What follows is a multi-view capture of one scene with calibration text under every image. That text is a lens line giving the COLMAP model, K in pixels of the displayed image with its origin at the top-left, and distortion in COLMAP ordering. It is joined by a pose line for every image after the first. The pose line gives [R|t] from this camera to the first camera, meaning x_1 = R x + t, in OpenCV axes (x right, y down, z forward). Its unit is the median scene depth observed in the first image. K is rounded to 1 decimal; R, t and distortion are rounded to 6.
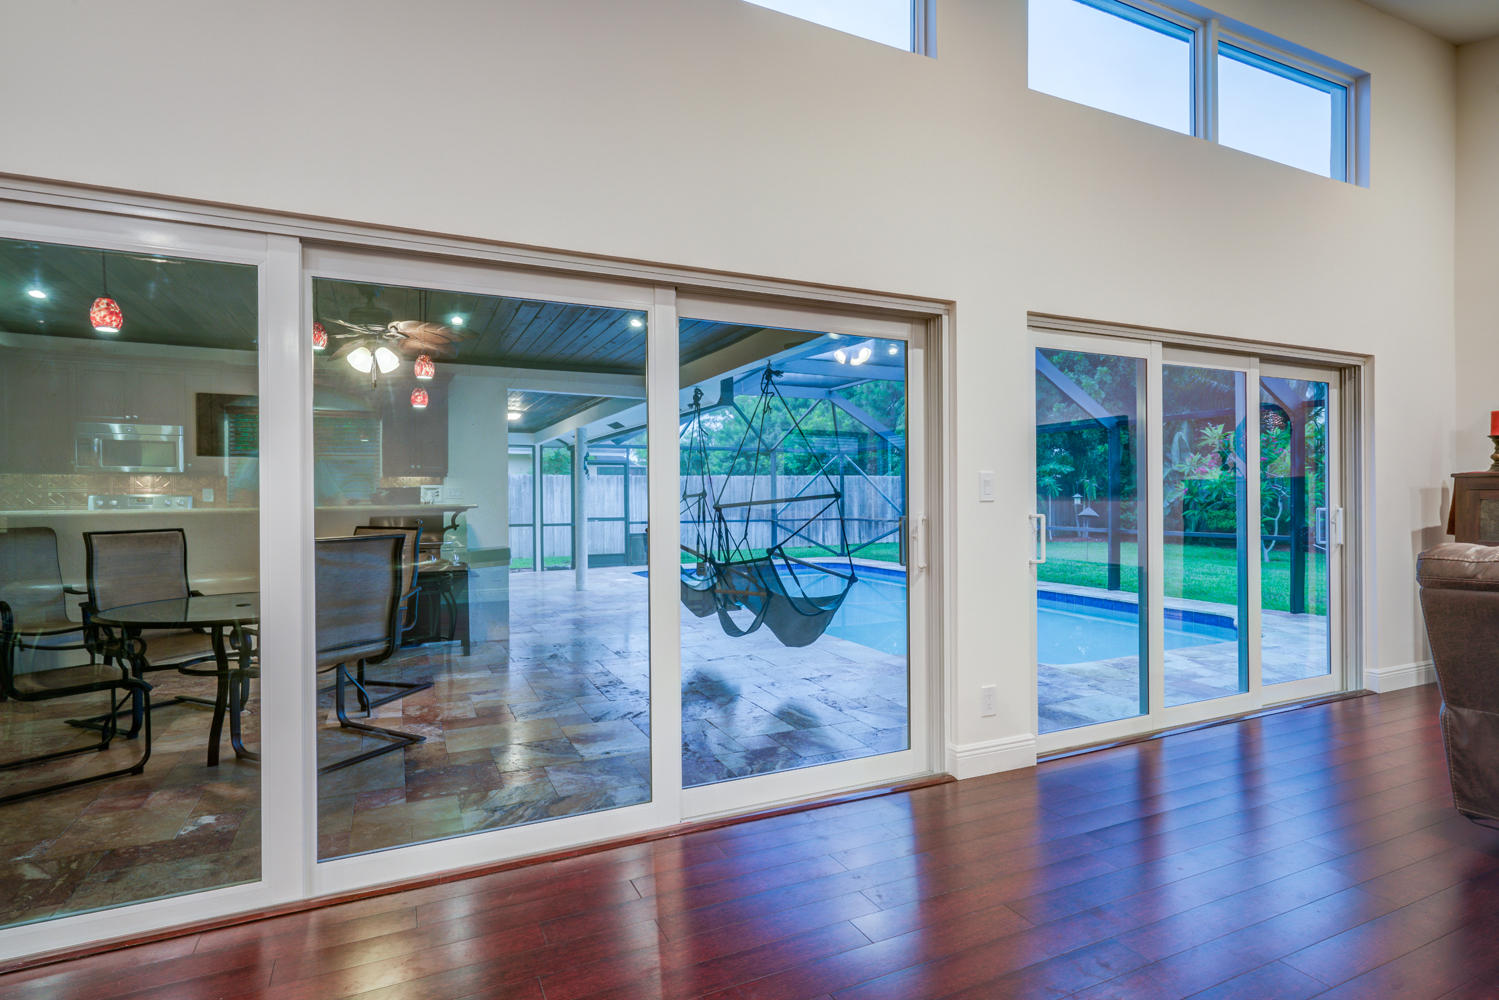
lens RADIAL K [[757.8, 0, 745.5], [0, 757.8, 501.0], [0, 0, 1]] dist [0.002353, 0.002218]
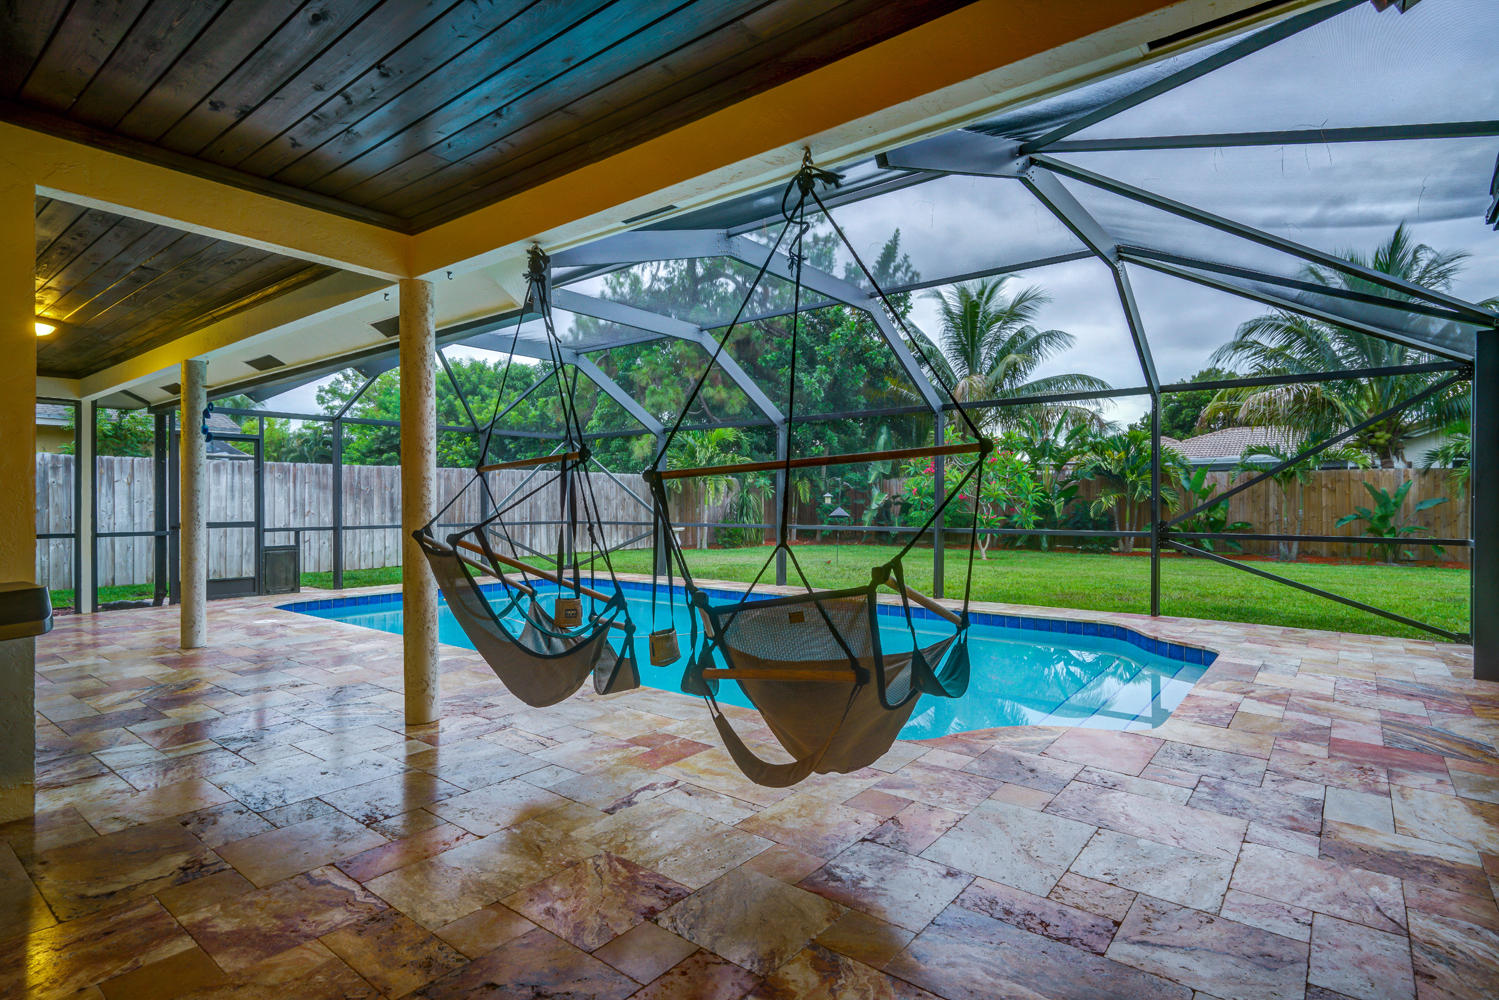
lens RADIAL K [[780.3, 0, 749.5], [0, 780.3, 500.0], [0, 0, 1]] dist [0.000422, 0.000958]
pose [[0.899223, 0.004400, 0.437468, -0.078448], [0.000286, 0.999943, -0.010644, 0.011217], [-0.437490, 0.009697, 0.899171, 0.234214]]
